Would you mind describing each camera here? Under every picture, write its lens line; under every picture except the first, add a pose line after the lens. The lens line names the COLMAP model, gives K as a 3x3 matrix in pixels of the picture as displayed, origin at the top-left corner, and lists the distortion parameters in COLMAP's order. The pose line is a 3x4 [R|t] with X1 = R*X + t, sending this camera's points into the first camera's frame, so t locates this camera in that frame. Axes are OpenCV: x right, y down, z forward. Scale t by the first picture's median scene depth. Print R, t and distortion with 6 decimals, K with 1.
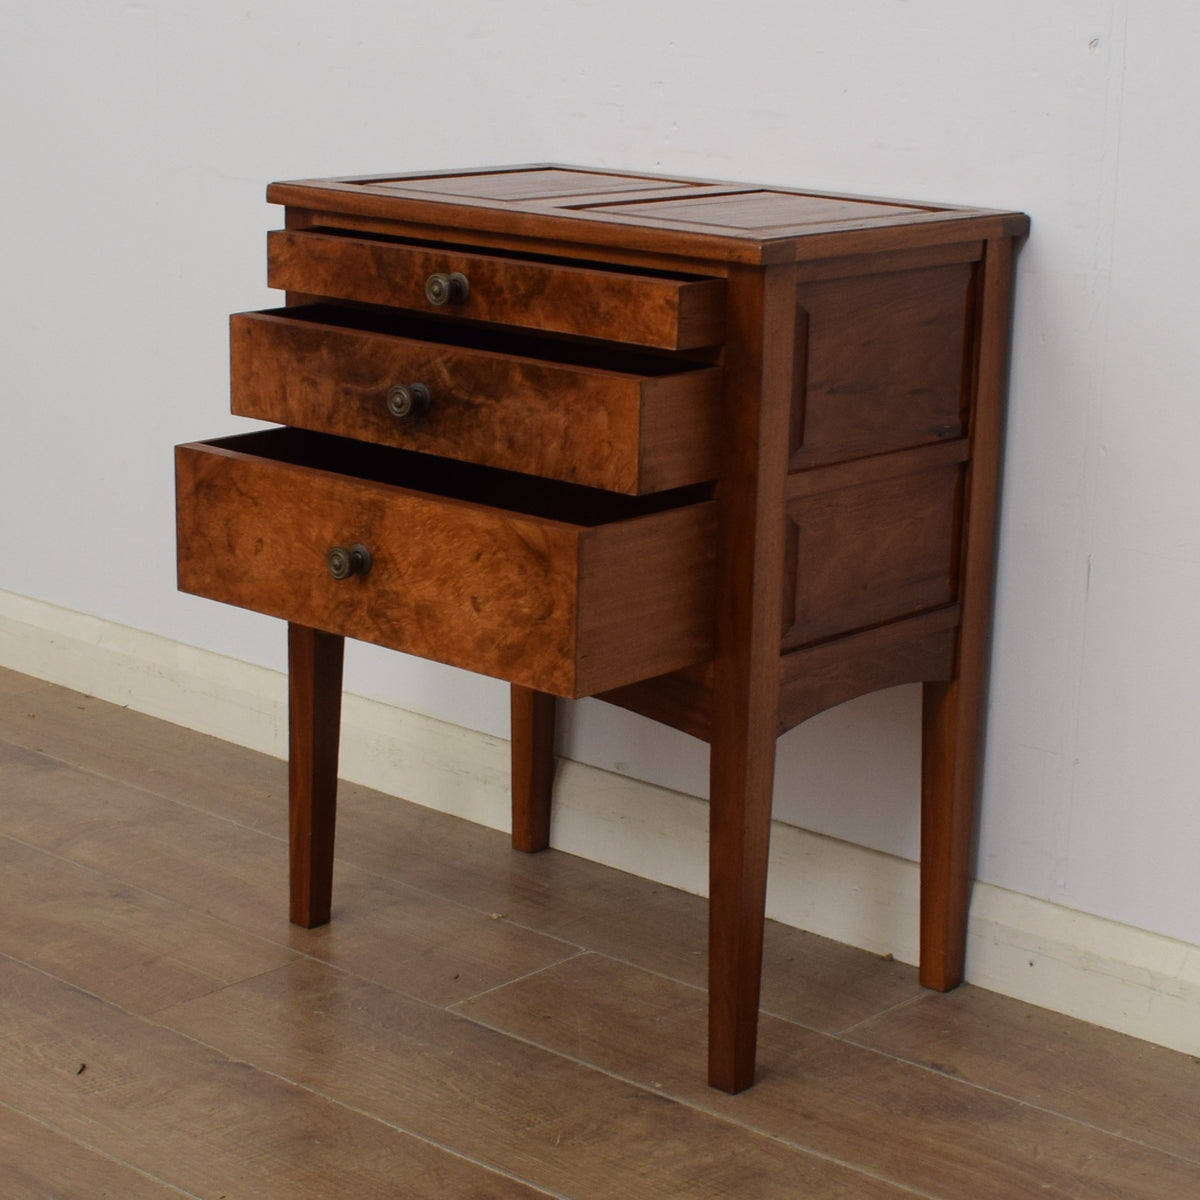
lens RADIAL K [[2696.8, 0, 603.8], [0, 2696.8, 599.5], [0, 0, 1]] dist [-0.059591, -0.189814]
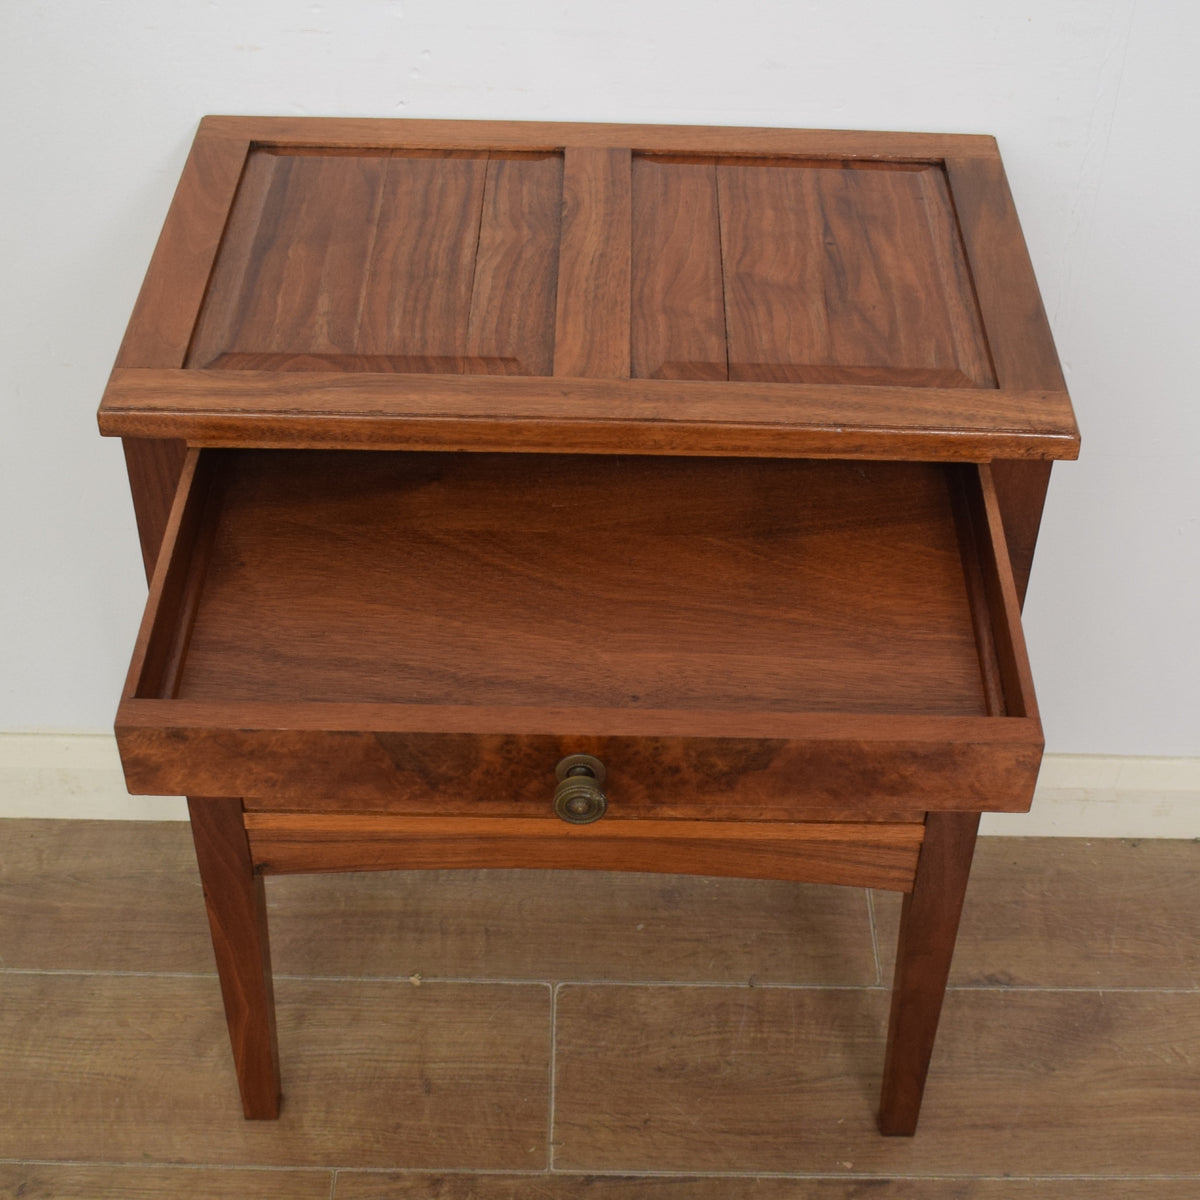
lens RADIAL K [[2025.0, 0, 635.8], [0, 2025.0, 746.7], [0, 0, 1]] dist [-0.081307, -0.043519]
pose [[0.747168, -0.460709, 0.479048, -0.308655], [0.151153, 0.819668, 0.552538, -0.348665], [-0.647220, -0.340429, 0.682067, 0.589360]]
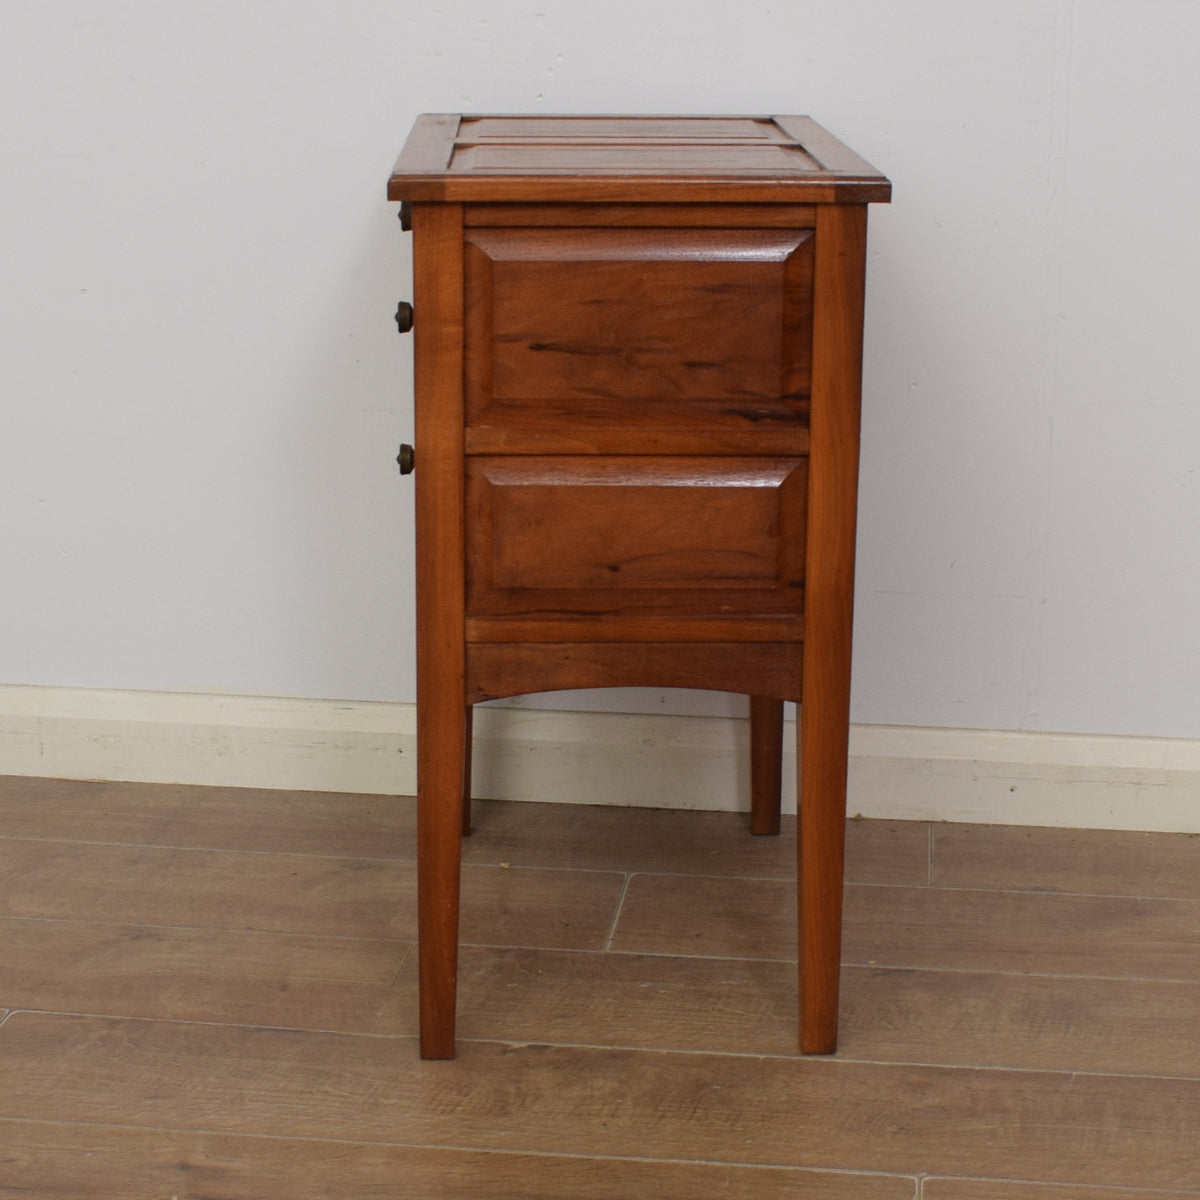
lens RADIAL K [[2696.8, 0, 603.8], [0, 2696.8, 599.5], [0, 0, 1]] dist [-0.059591, -0.189814]
pose [[0.826115, -0.168994, 0.537565, -0.597836], [0.154084, 0.985359, 0.072973, -0.051964], [-0.542026, 0.022546, 0.840059, 0.163654]]
